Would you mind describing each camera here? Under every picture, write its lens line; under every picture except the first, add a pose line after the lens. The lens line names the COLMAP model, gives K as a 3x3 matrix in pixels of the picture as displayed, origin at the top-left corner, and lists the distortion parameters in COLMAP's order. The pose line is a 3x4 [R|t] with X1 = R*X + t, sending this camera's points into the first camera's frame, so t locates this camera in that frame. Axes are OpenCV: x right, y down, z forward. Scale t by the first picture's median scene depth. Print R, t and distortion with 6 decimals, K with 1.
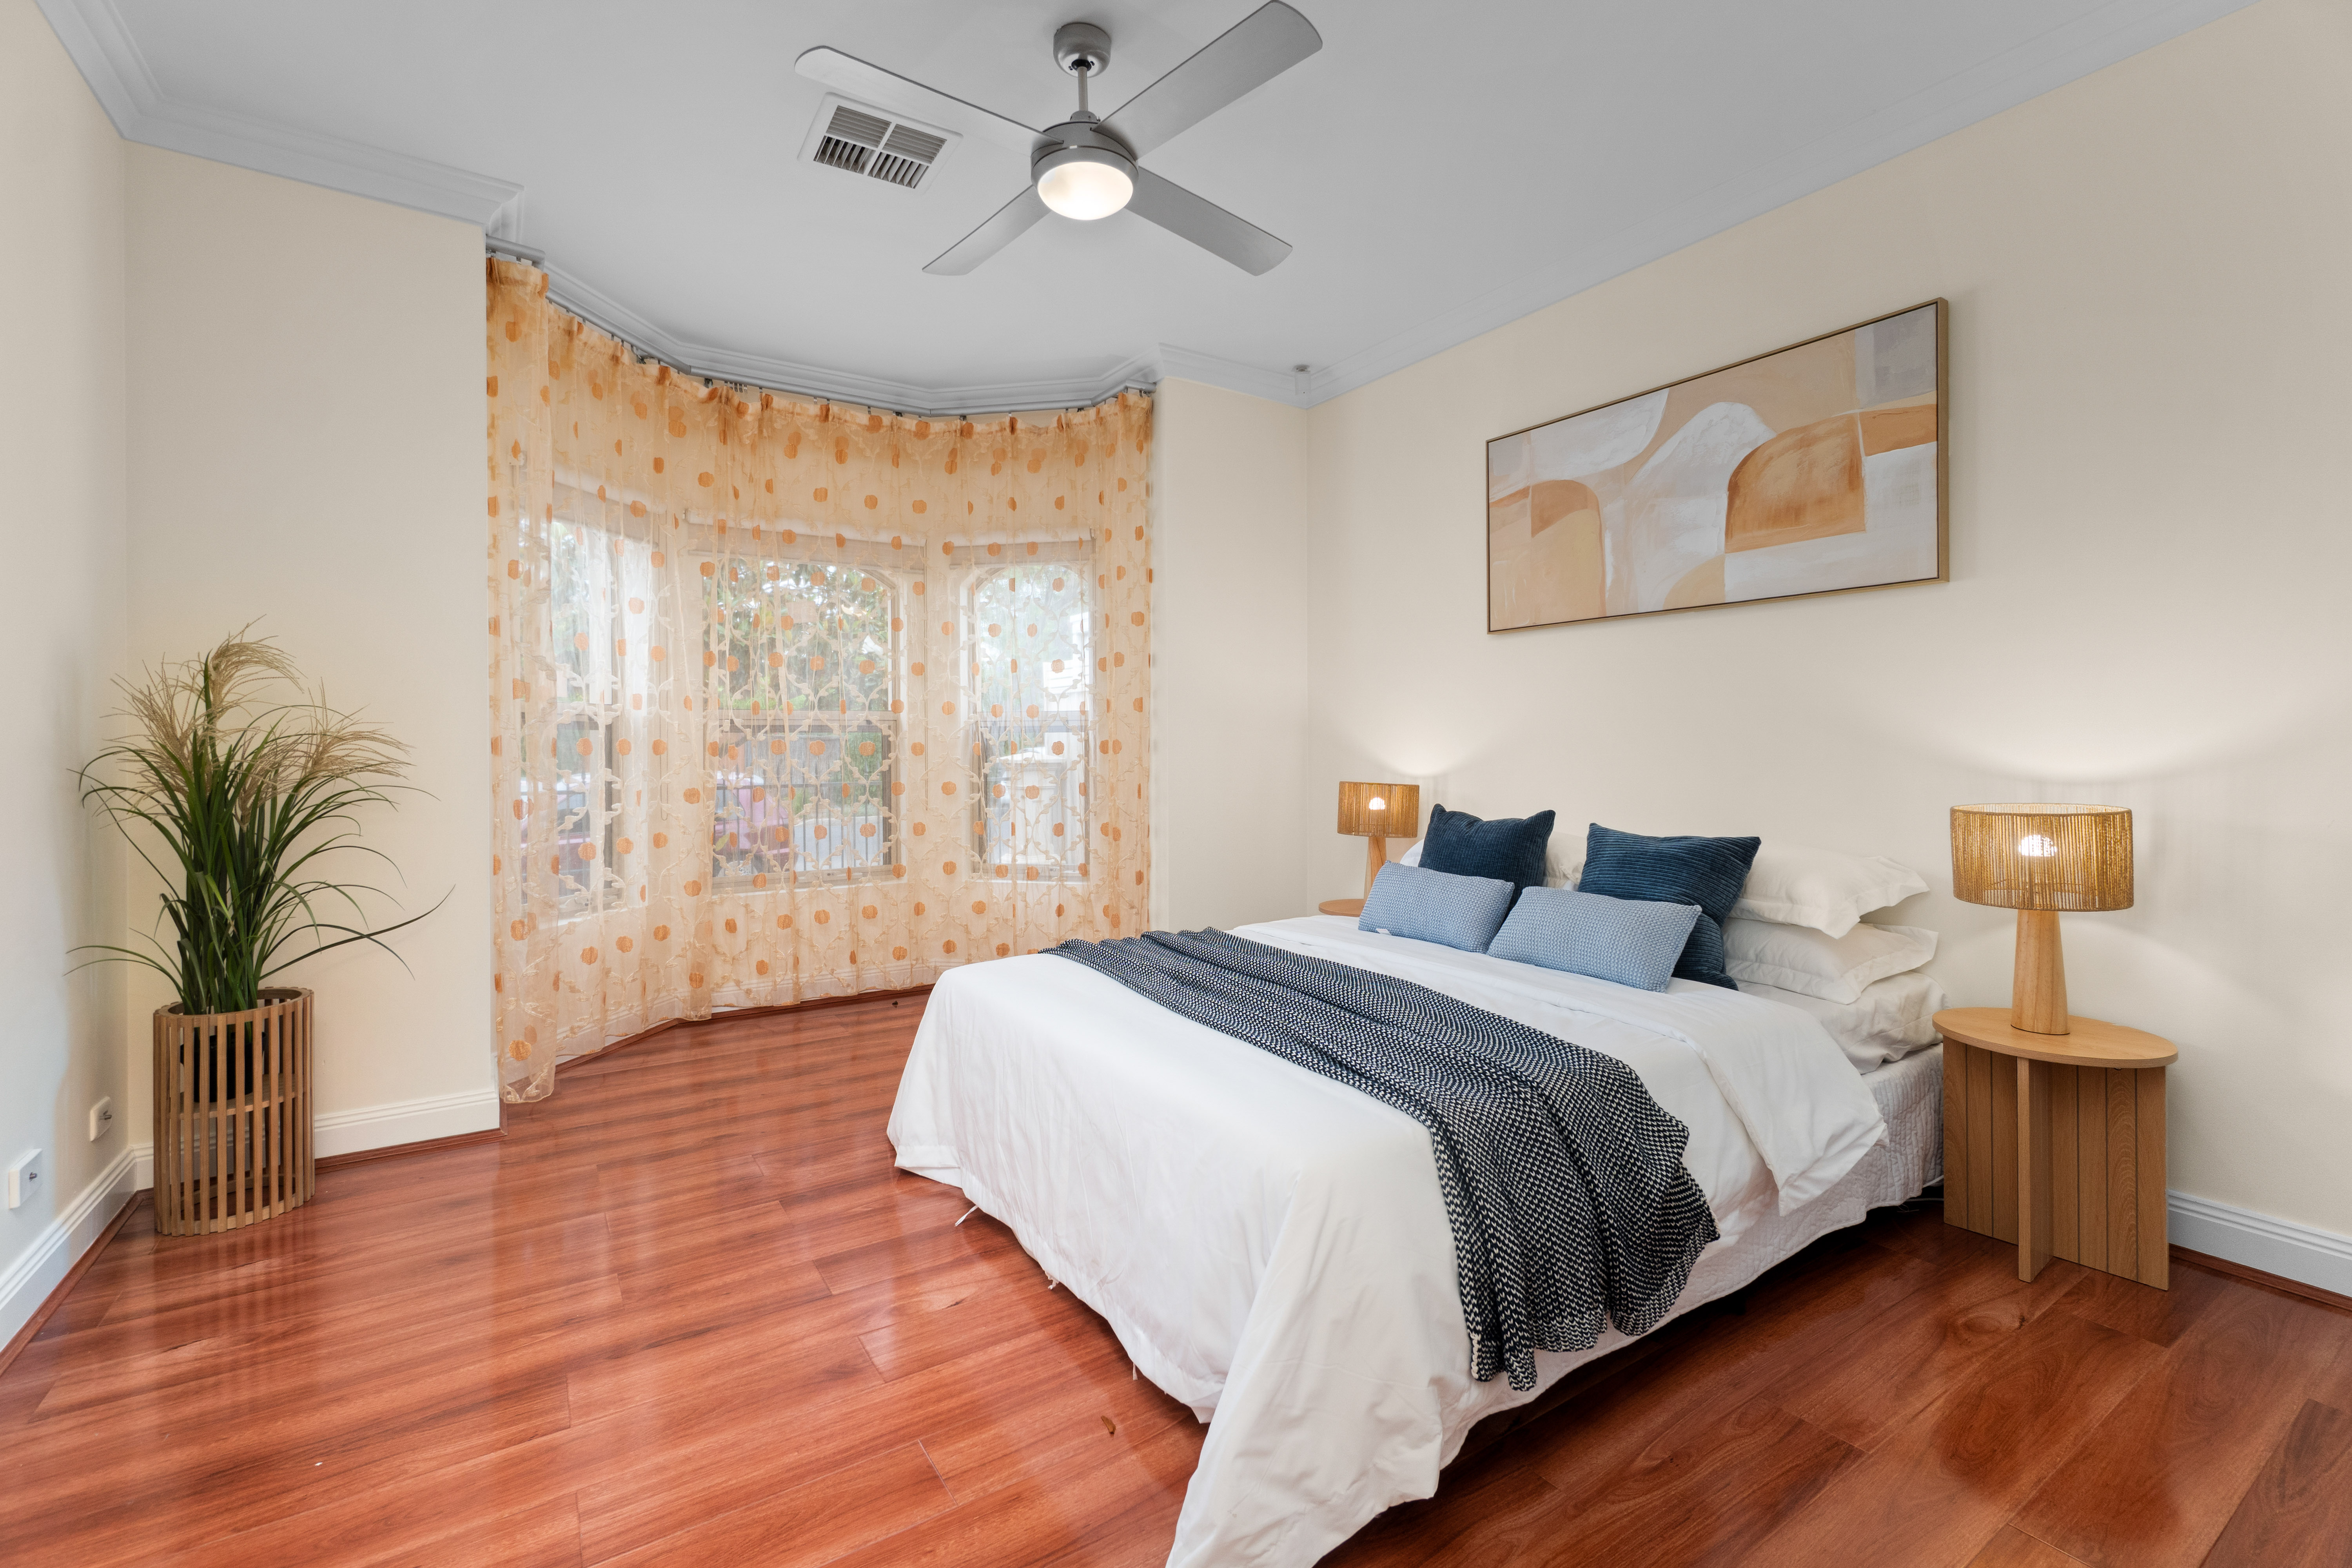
lens RADIAL K [[1013.5, 0, 1180.0], [0, 1013.5, 738.7], [0, 0, 1]] dist [-0.013346, -0.000119]
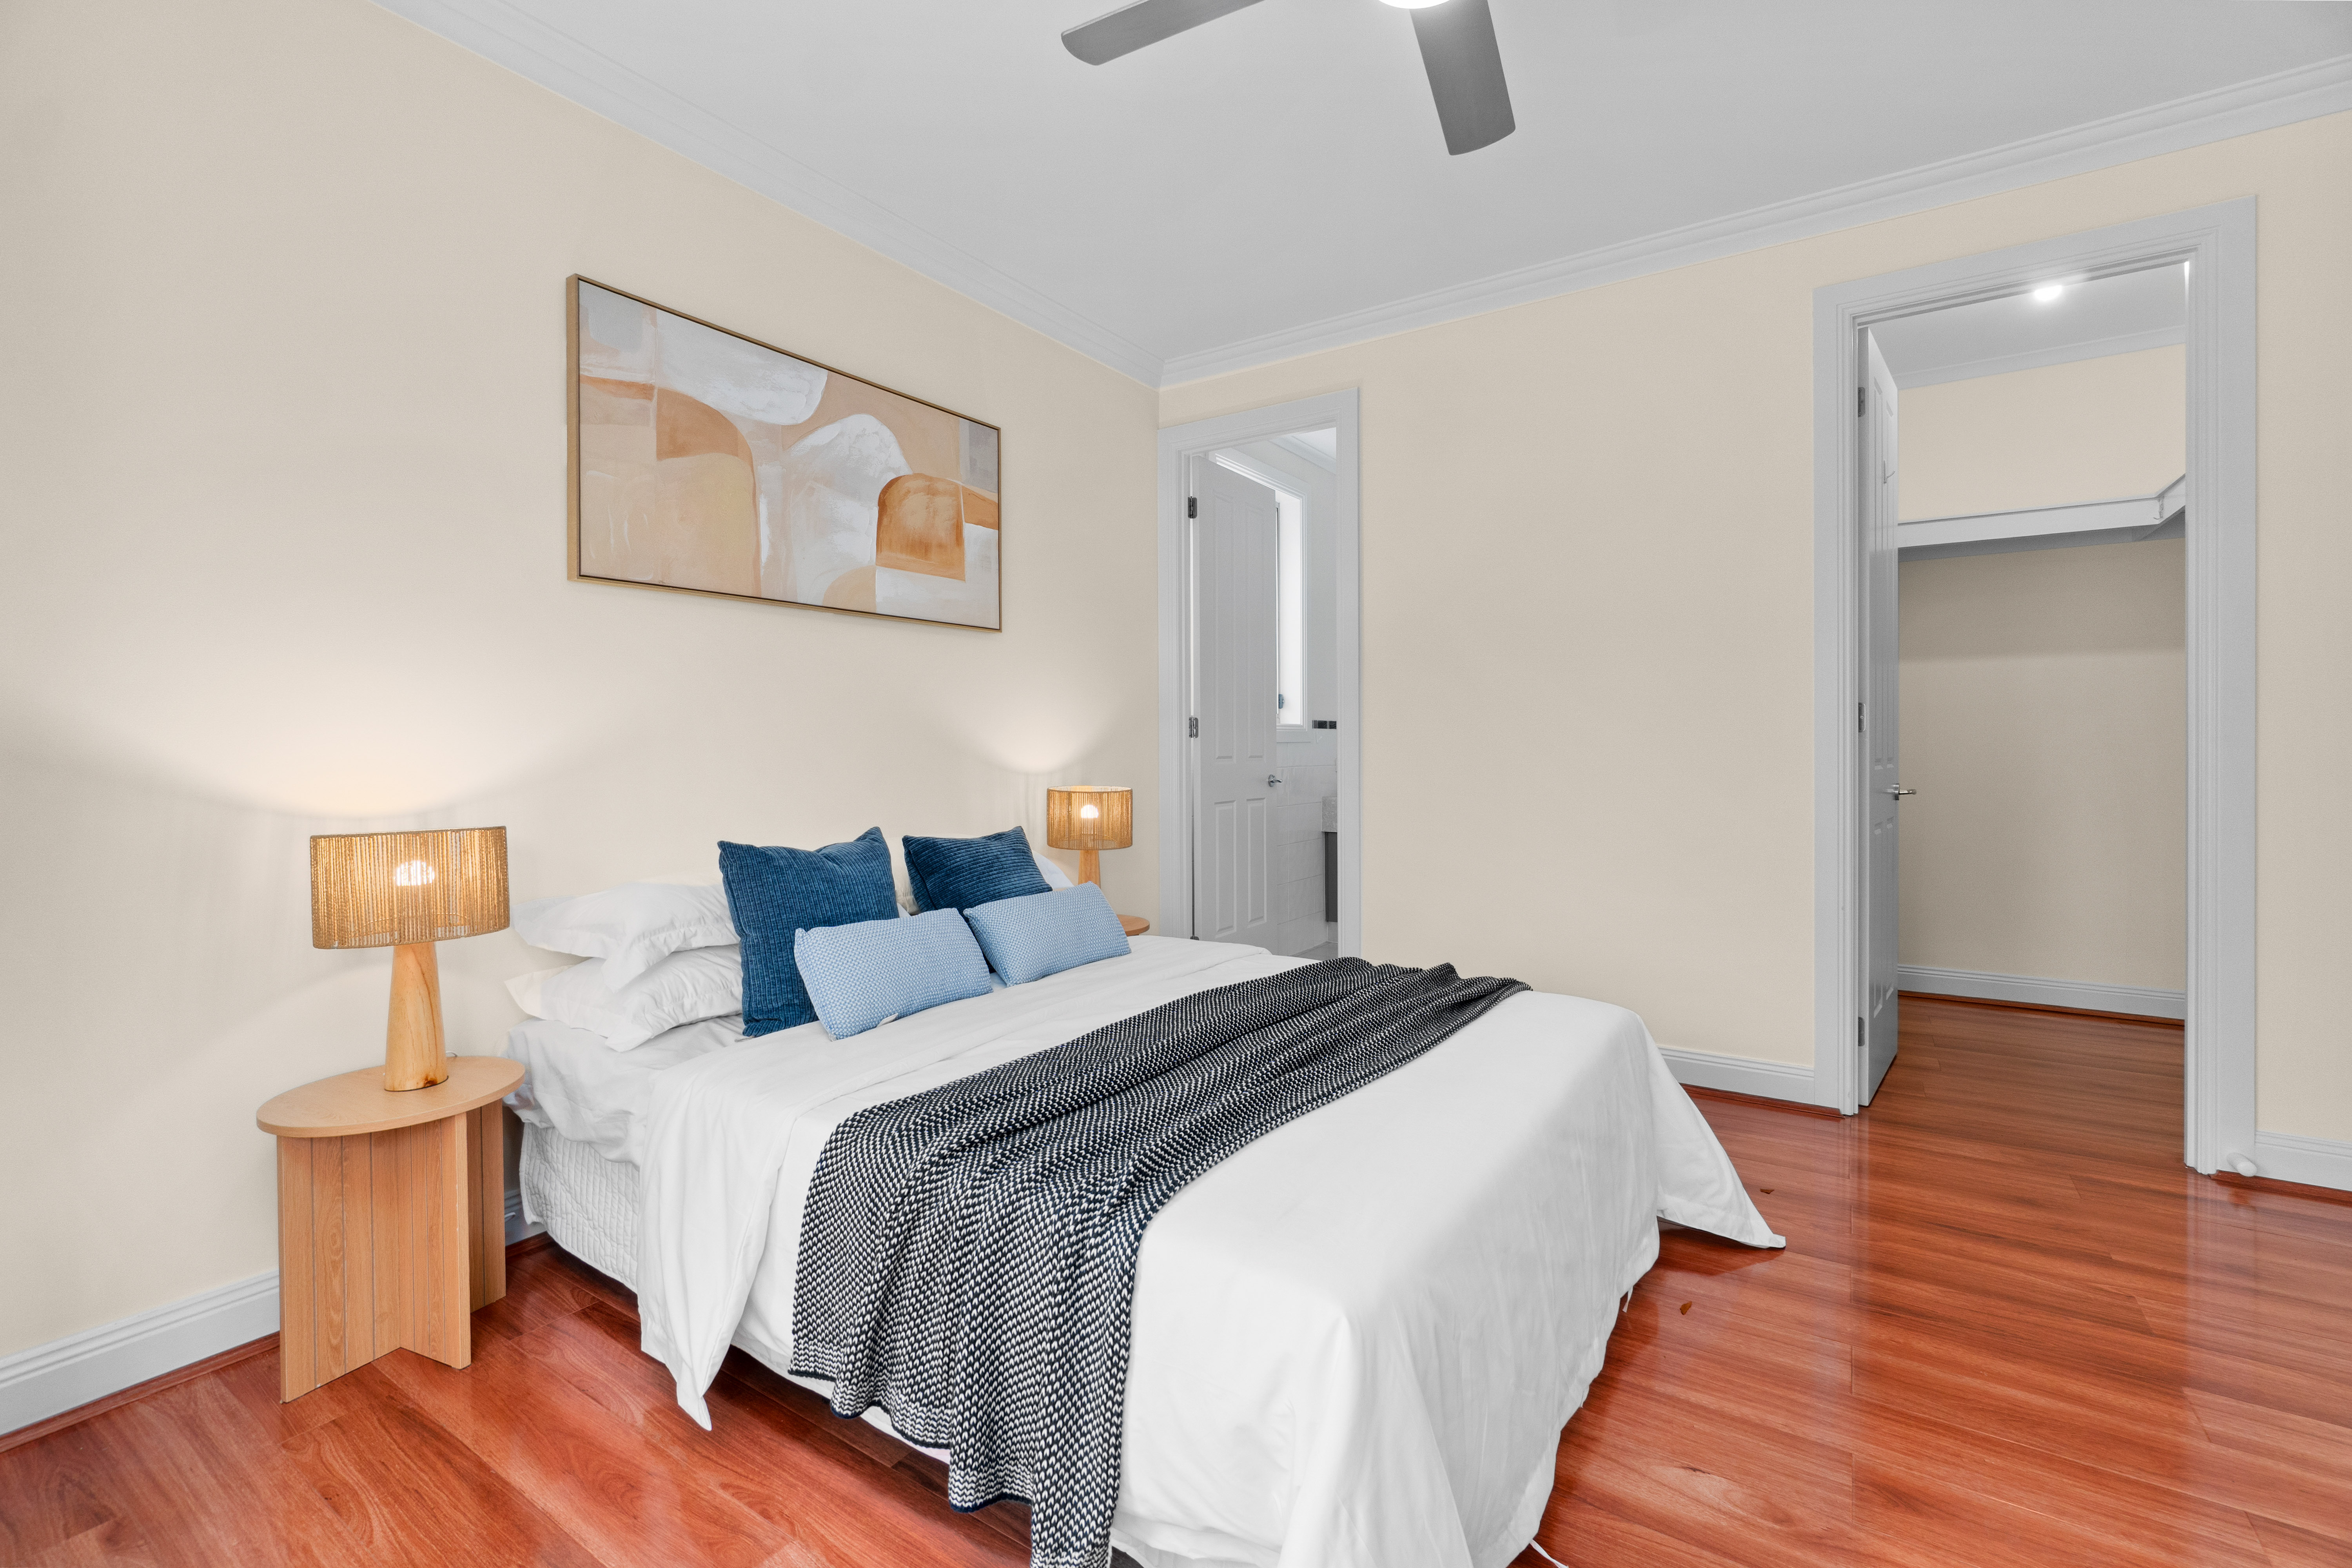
lens RADIAL K [[1013.5, 0, 1172.7], [0, 1013.5, 763.3], [0, 0, 1]] dist [-0.013346, -0.000119]
pose [[-0.388921, 0.006357, 0.921249, -0.518343], [0.018377, 0.999831, 0.000859, 0.021750], [-0.921088, 0.017264, -0.388972, 1.120019]]
